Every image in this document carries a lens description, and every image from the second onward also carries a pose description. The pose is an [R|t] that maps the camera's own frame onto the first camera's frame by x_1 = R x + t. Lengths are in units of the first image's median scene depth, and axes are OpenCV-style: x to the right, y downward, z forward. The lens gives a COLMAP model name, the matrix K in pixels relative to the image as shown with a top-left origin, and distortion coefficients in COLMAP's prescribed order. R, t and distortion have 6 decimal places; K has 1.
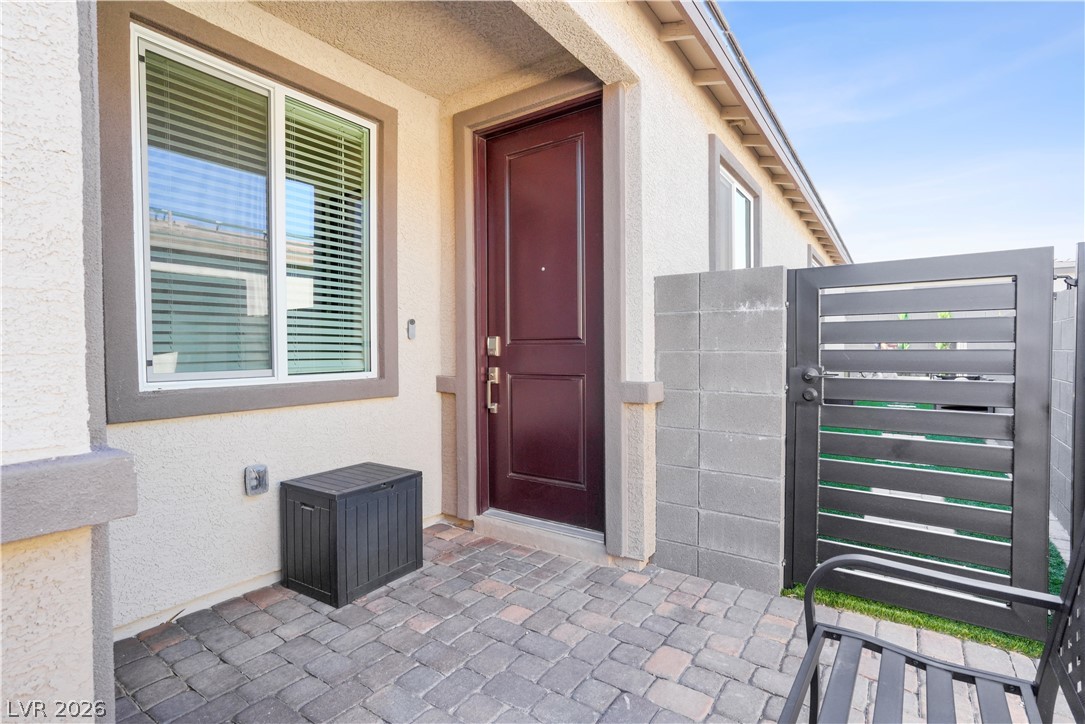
lens RADIAL K [[516.5, 0, 538.1], [0, 516.5, 362.7], [0, 0, 1]] dist [-0.005921, -0.000524]
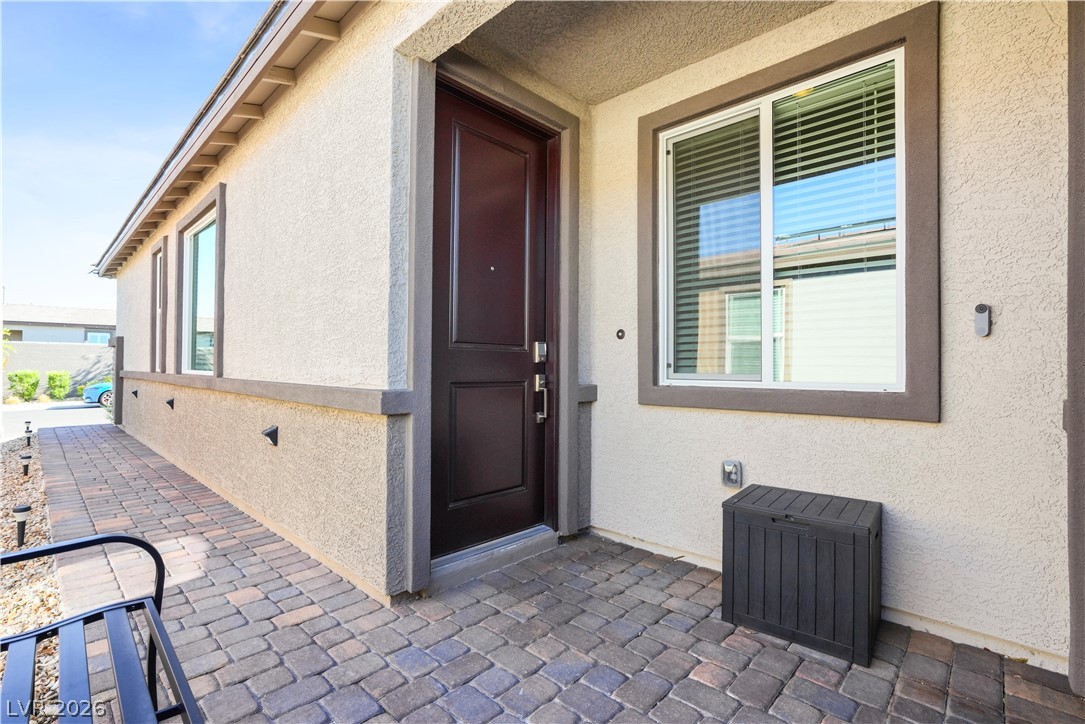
lens RADIAL K [[496.6, 0, 536.8], [0, 496.6, 358.9], [0, 0, 1]] dist [-0.013577, 0.002534]
pose [[-0.144149, -0.005192, -0.989542, 0.587780], [-0.023078, 0.999732, -0.001884, -0.006389], [0.989287, 0.022565, -0.144230, 0.776326]]
